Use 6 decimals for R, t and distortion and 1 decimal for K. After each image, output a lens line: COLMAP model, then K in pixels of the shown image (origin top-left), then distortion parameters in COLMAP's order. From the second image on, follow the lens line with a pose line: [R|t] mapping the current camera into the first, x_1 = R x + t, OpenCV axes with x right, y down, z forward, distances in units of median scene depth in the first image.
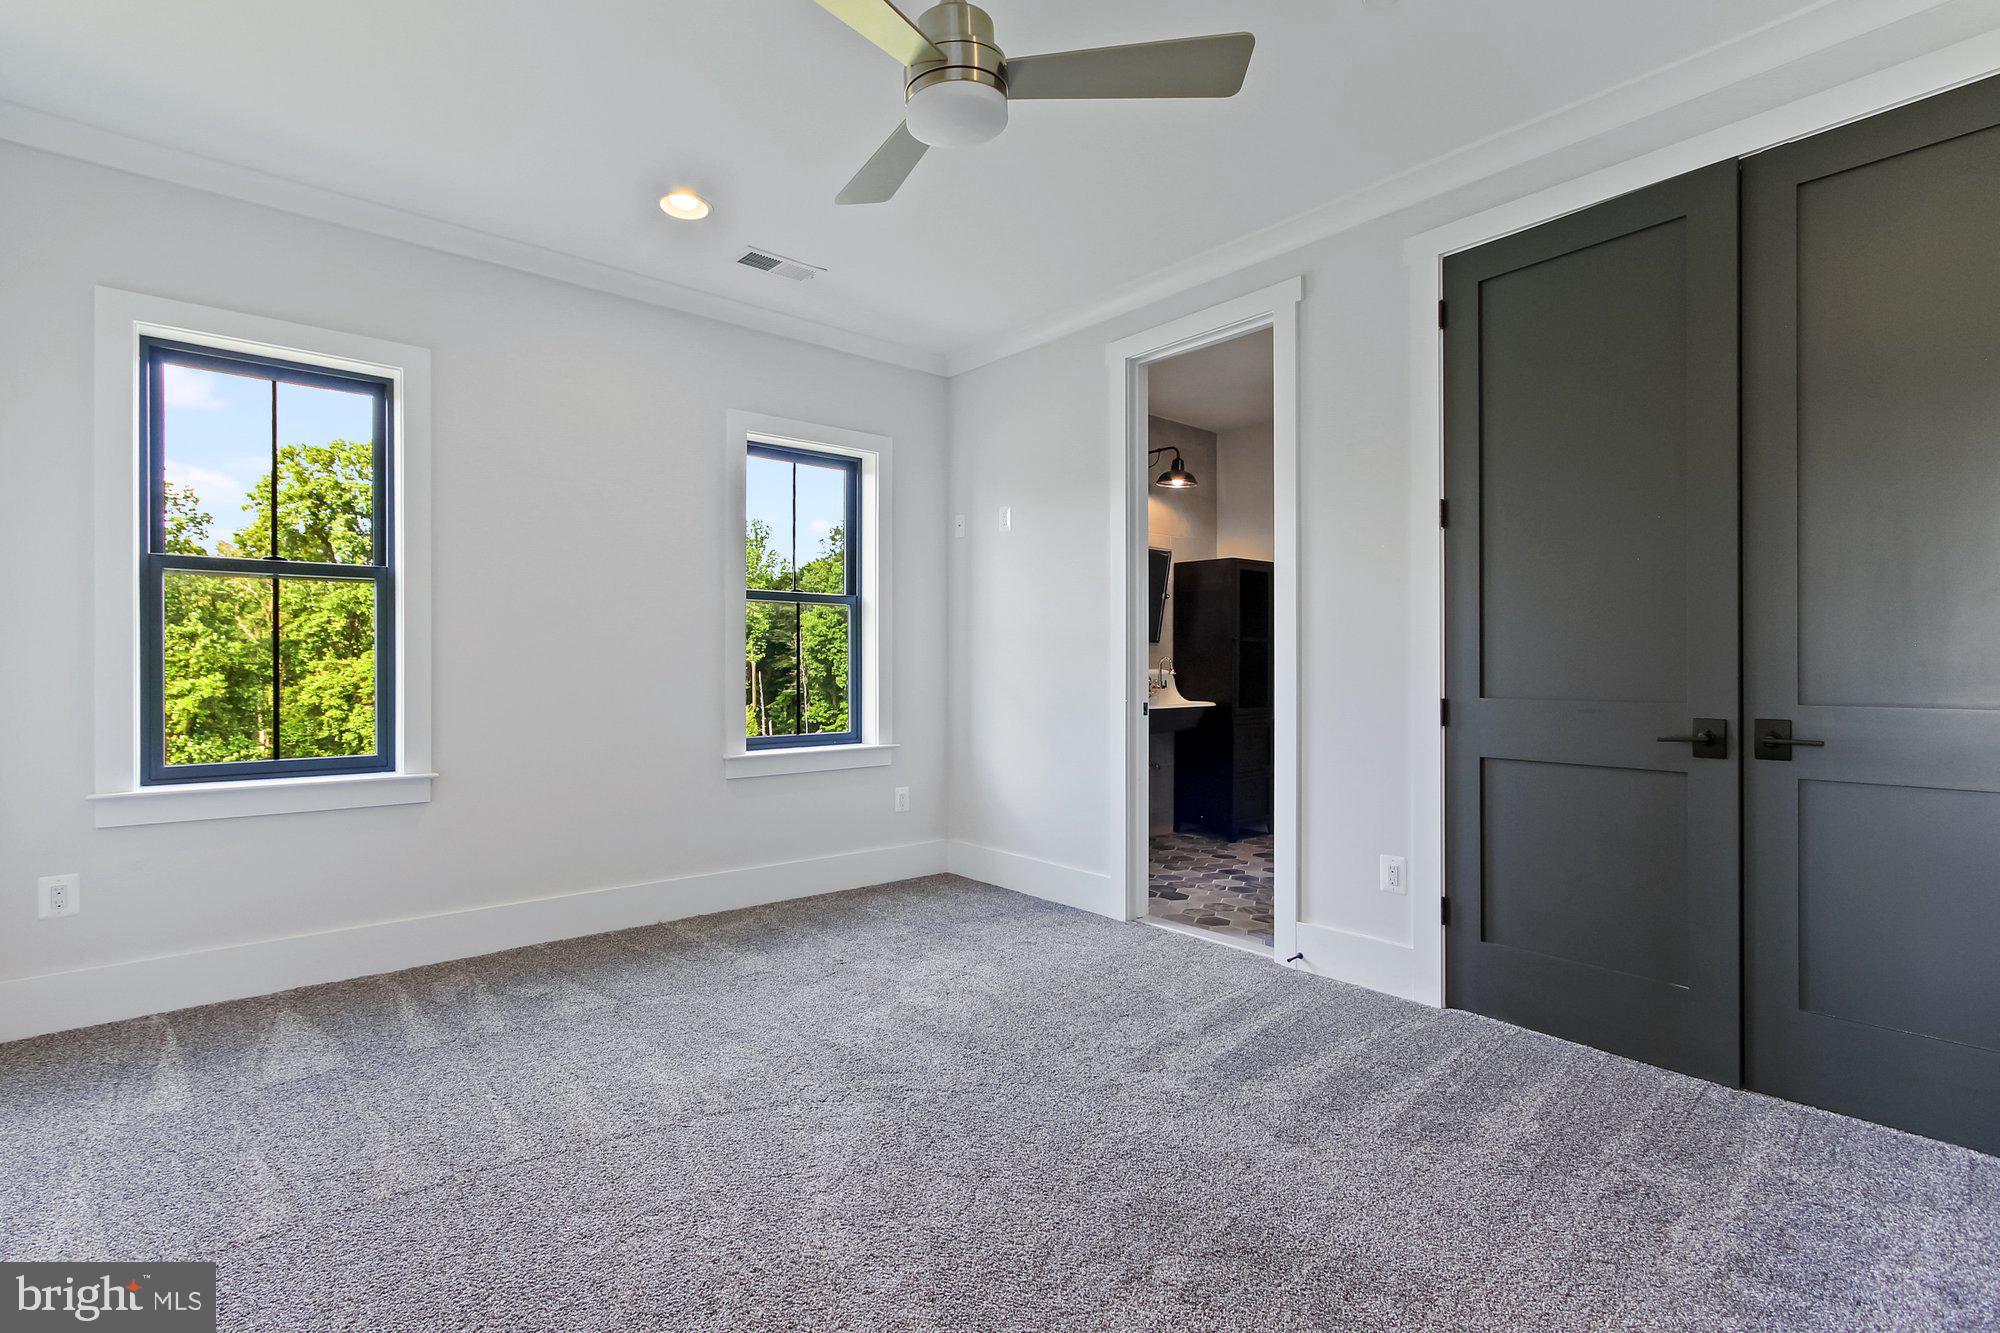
lens RADIAL K [[926.2, 0, 998.4], [0, 926.2, 668.6], [0, 0, 1]] dist [-0.005321, 0.000446]
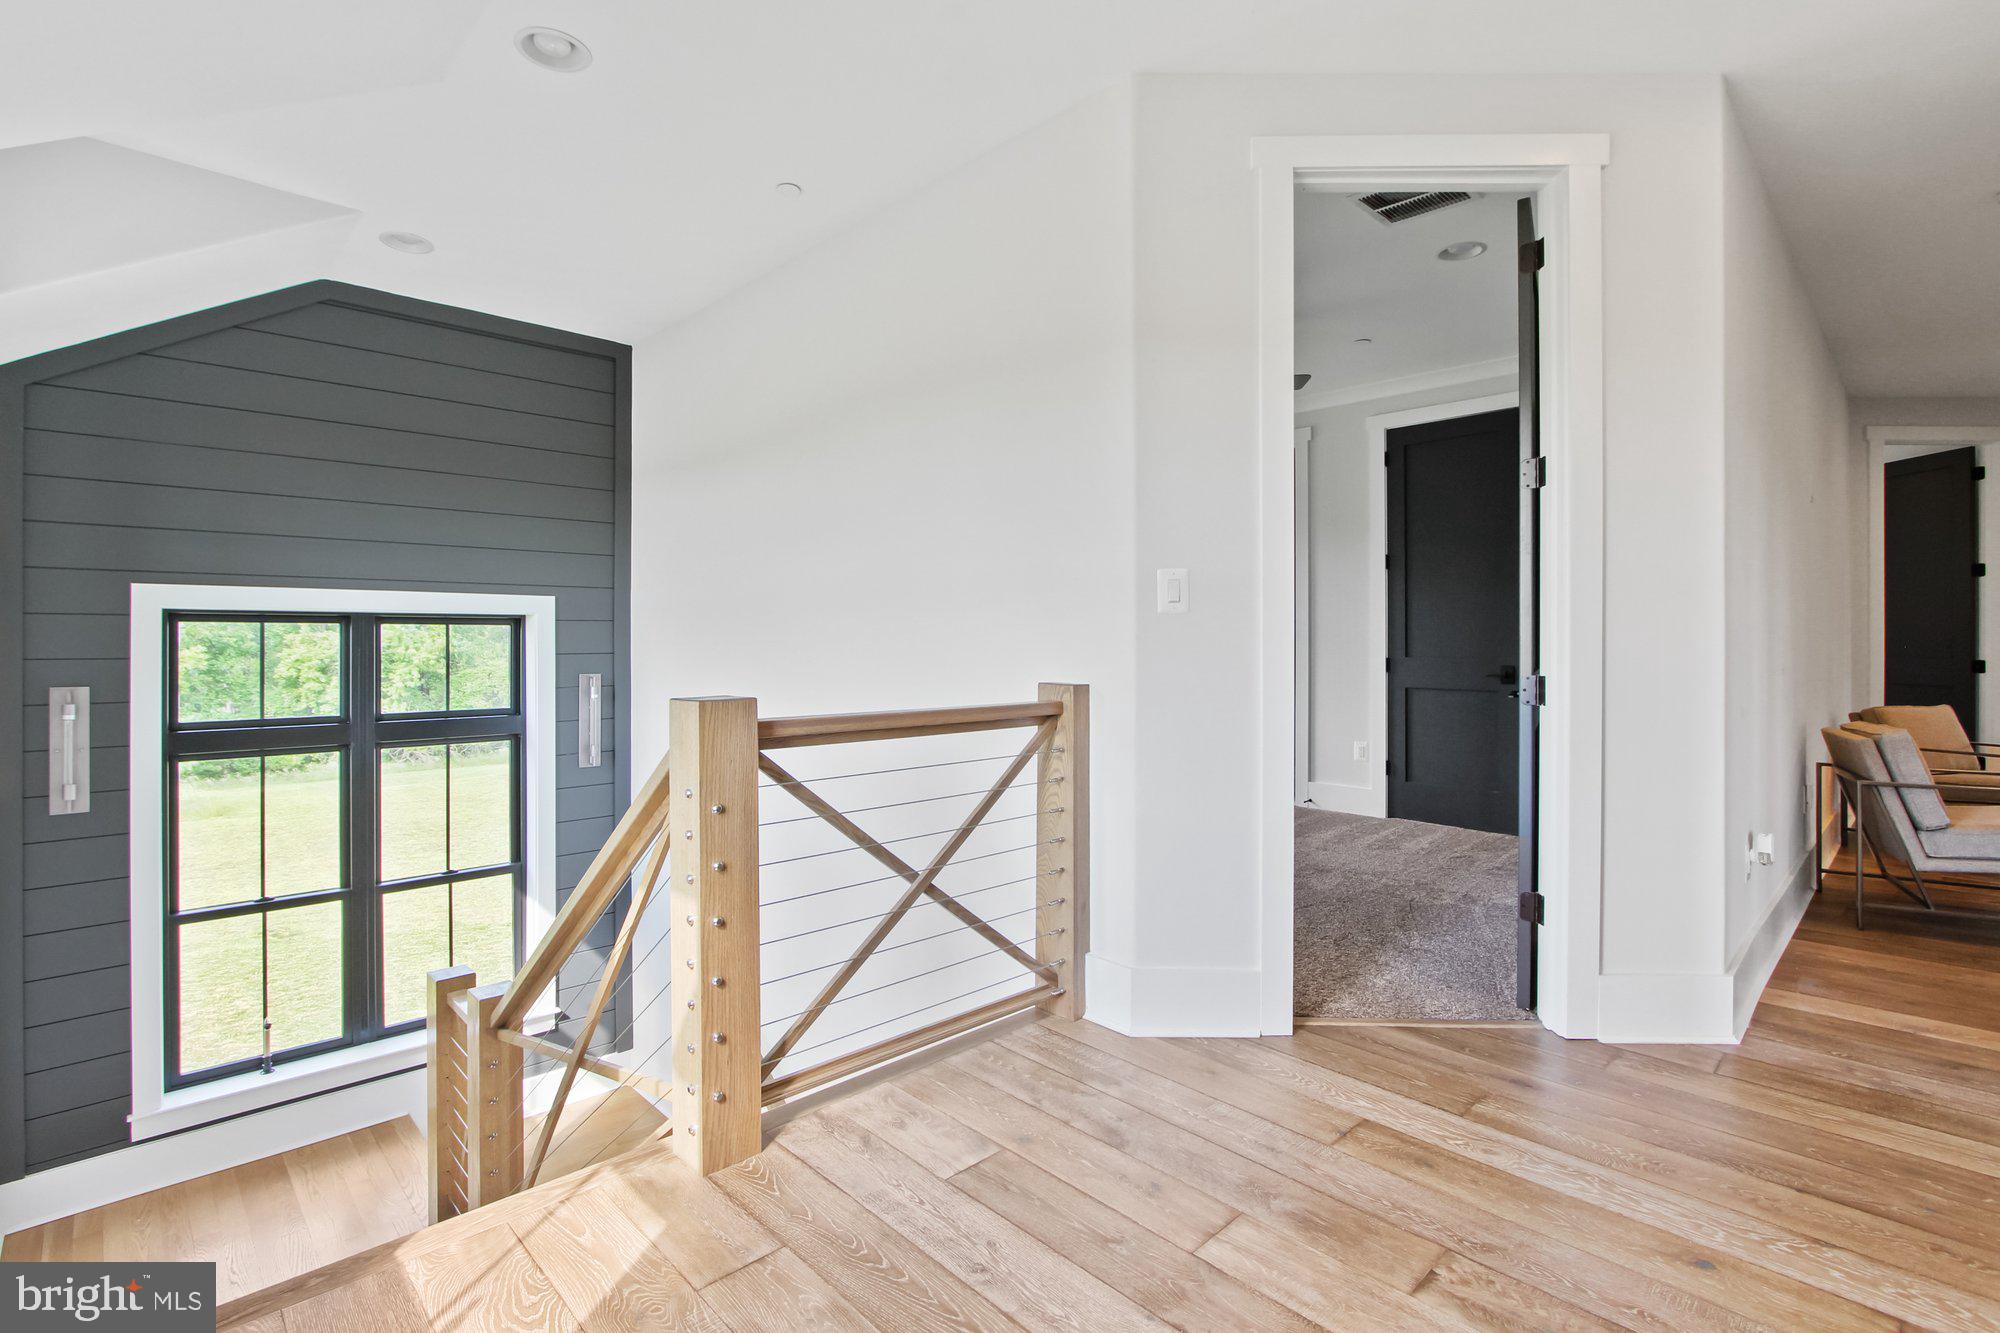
lens RADIAL K [[926.2, 0, 984.6], [0, 926.2, 639.5], [0, 0, 1]] dist [-0.005321, 0.000446]
pose [[0.999208, 0.003199, 0.039673, -0.396332], [-0.003018, 0.999985, -0.004626, 0.000656], [-0.039687, 0.004503, 0.999202, -0.817530]]
